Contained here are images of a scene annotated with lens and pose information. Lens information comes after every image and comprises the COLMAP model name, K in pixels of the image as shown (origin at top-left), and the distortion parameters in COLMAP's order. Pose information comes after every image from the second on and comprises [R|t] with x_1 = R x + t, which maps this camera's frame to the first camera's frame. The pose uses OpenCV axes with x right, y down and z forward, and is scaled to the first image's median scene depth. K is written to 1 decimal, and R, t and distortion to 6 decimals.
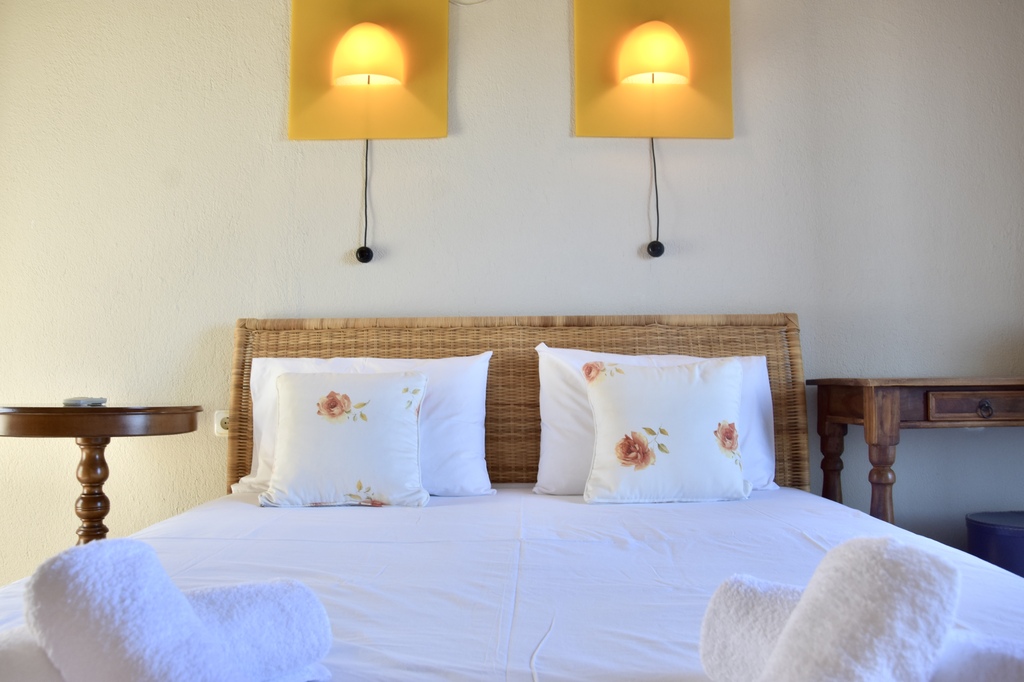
lens RADIAL K [[816.4, 0, 515.0], [0, 816.4, 350.4], [0, 0, 1]] dist [-0.148896, 0.122926]
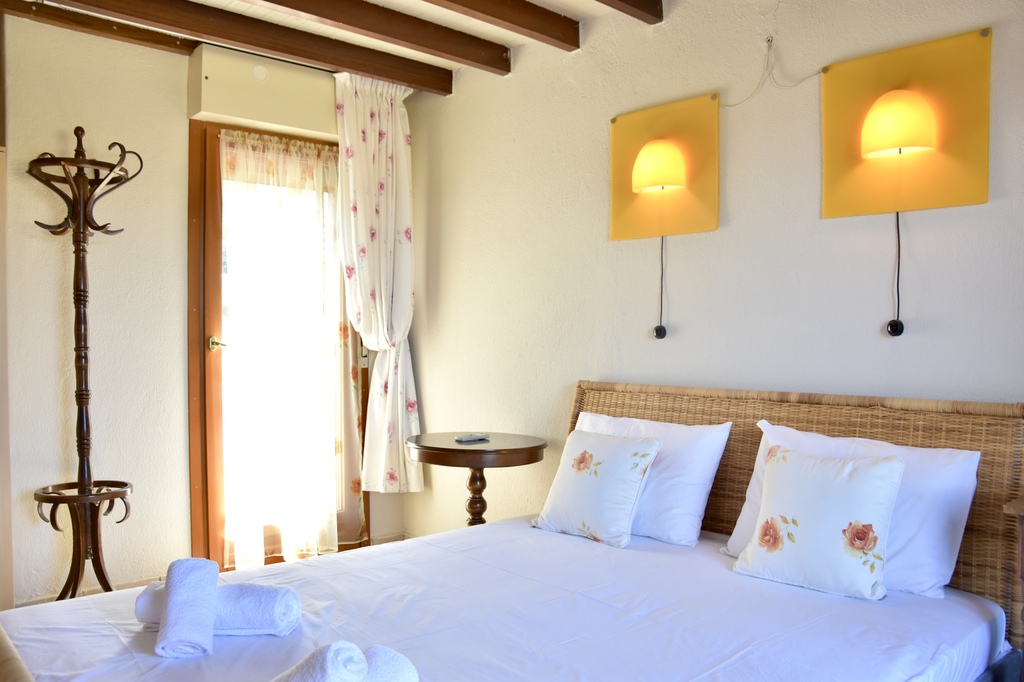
lens RADIAL K [[816.4, 0, 515.0], [0, 816.4, 350.4], [0, 0, 1]] dist [-0.148896, 0.122926]
pose [[0.671549, 0.022839, -0.740608, 0.601840], [0.017899, 0.998733, 0.047030, -0.157196], [0.740744, -0.044839, 0.670289, 0.007188]]
